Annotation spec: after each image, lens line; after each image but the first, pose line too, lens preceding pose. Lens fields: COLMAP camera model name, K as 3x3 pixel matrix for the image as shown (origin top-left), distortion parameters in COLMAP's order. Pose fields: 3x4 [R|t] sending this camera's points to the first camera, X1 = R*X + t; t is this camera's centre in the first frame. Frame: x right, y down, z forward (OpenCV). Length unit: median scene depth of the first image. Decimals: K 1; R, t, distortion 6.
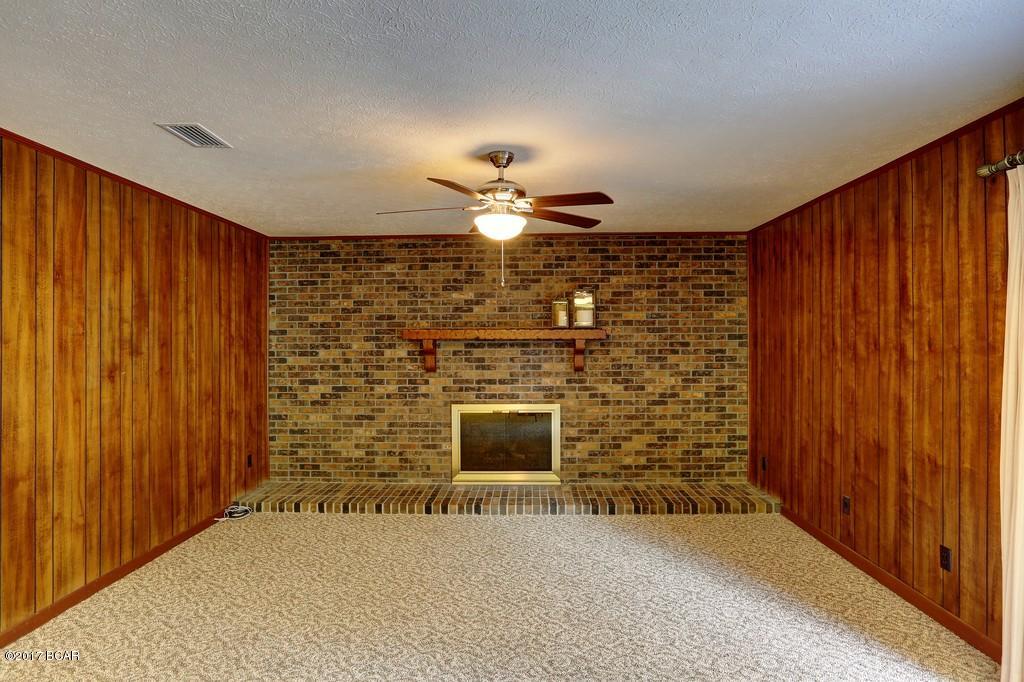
lens RADIAL K [[566.8, 0, 544.5], [0, 566.8, 340.6], [0, 0, 1]] dist [-0.047002, 0.026187]
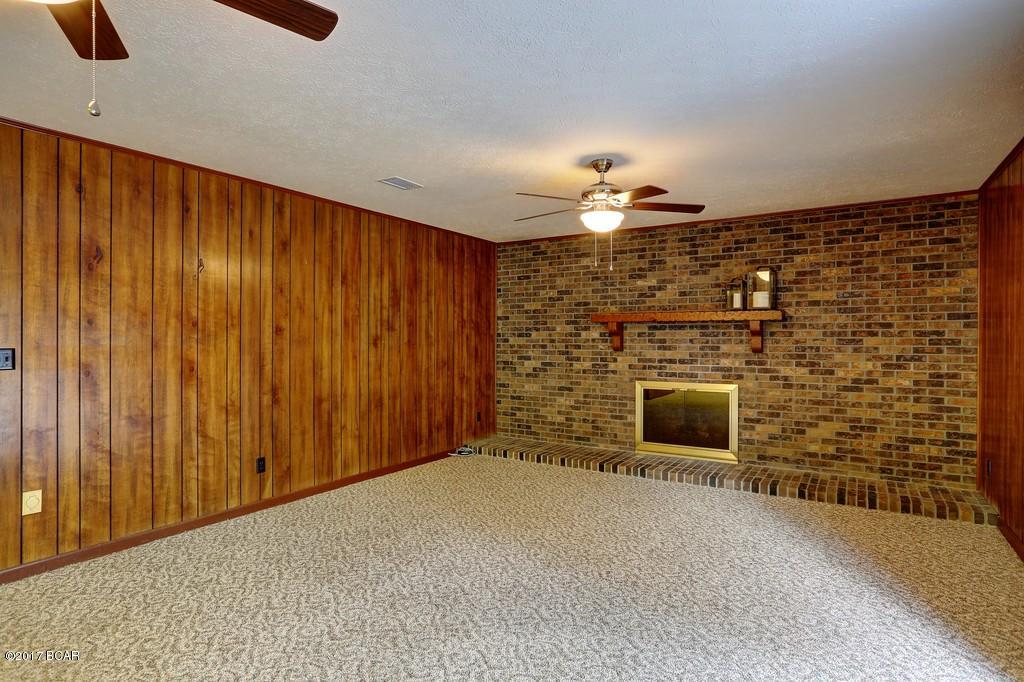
lens RADIAL K [[566.8, 0, 501.8], [0, 566.8, 338.1], [0, 0, 1]] dist [-0.047002, 0.026187]
pose [[0.840421, 0.005212, -0.541909, 0.216085], [-0.002800, 0.999982, 0.005275, 0.023717], [0.541927, -0.002916, 0.840421, -0.075001]]
